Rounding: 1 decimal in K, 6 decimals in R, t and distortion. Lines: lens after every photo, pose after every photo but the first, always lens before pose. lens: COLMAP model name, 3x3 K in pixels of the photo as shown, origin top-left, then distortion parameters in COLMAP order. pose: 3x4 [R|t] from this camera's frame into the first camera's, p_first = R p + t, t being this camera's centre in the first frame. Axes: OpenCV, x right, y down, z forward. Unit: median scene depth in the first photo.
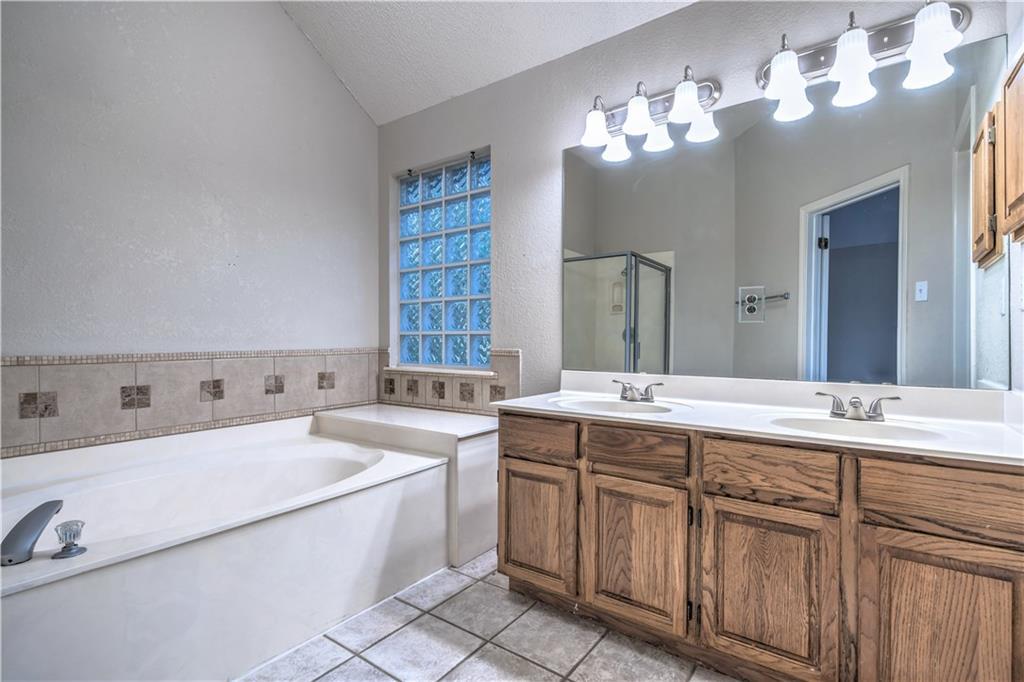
lens RADIAL K [[471.5, 0, 512.0], [0, 471.5, 341.0], [0, 0, 1]] dist [-0.001117, 0.000443]
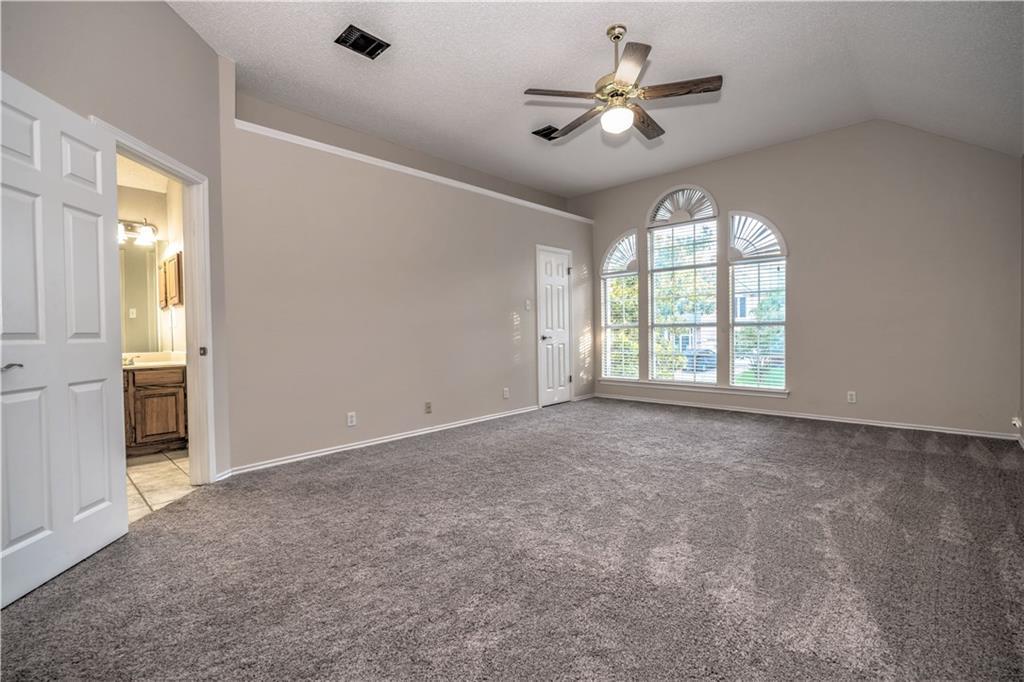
lens RADIAL K [[456.5, 0, 541.5], [0, 456.5, 342.5], [0, 0, 1]] dist [-0.003501, 0.000254]
pose [[0.068011, -0.021462, 0.997454, -1.186686], [0.015808, 0.999666, 0.020432, 0.012095], [-0.997559, 0.014378, 0.068328, -1.094119]]
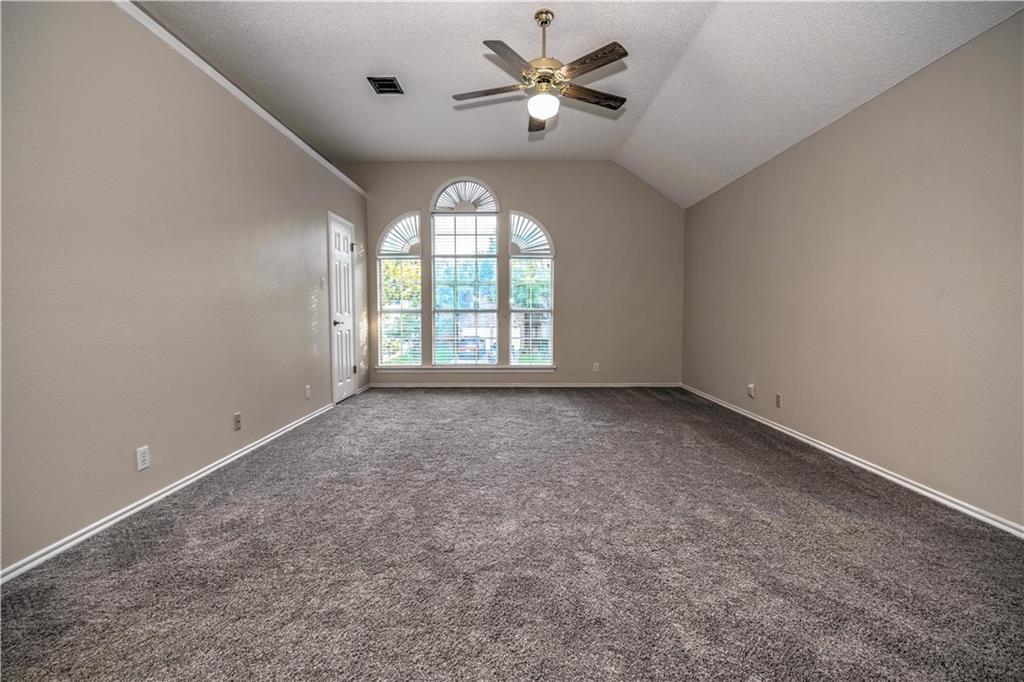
lens RADIAL K [[443.3, 0, 520.8], [0, 443.3, 335.7], [0, 0, 1]] dist [0.000006, 0.000335]
pose [[-0.612770, -0.029457, 0.789712, -0.808386], [0.008928, 0.998983, 0.044190, 0.013340], [-0.790211, 0.034129, -0.611884, -0.278077]]
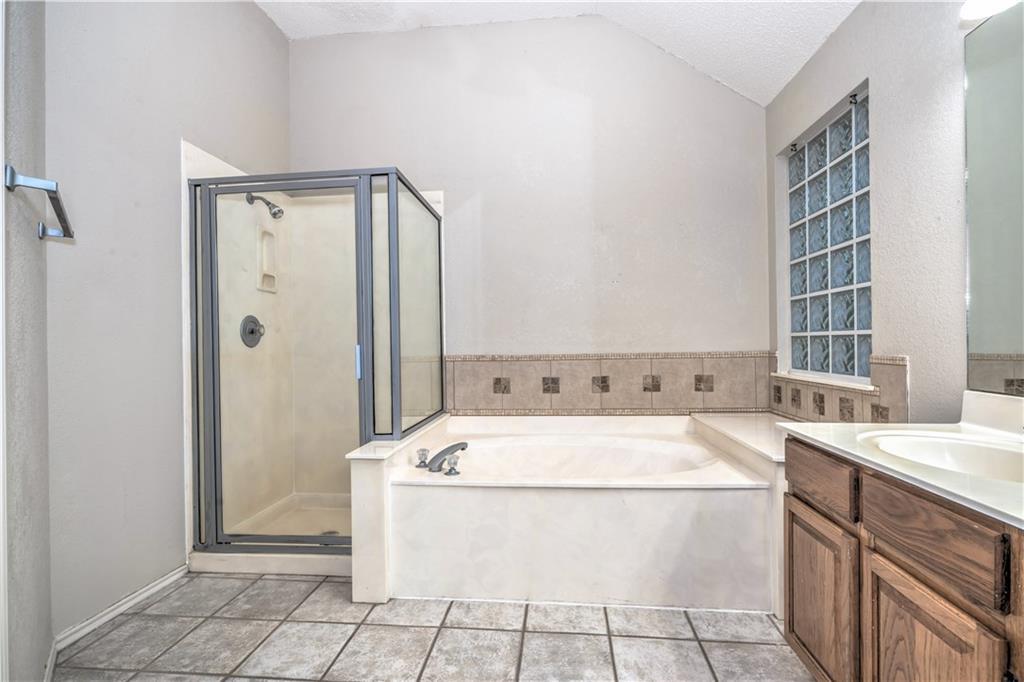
lens RADIAL K [[458.7, 0, 512.9], [0, 458.7, 342.1], [0, 0, 1]] dist [-0.002680, 0.000731]
pose [[0.527474, -0.009583, -0.849517, 0.281154], [0.009203, 0.999942, -0.005565, -0.003486], [0.849521, -0.004882, 0.527532, 0.158818]]
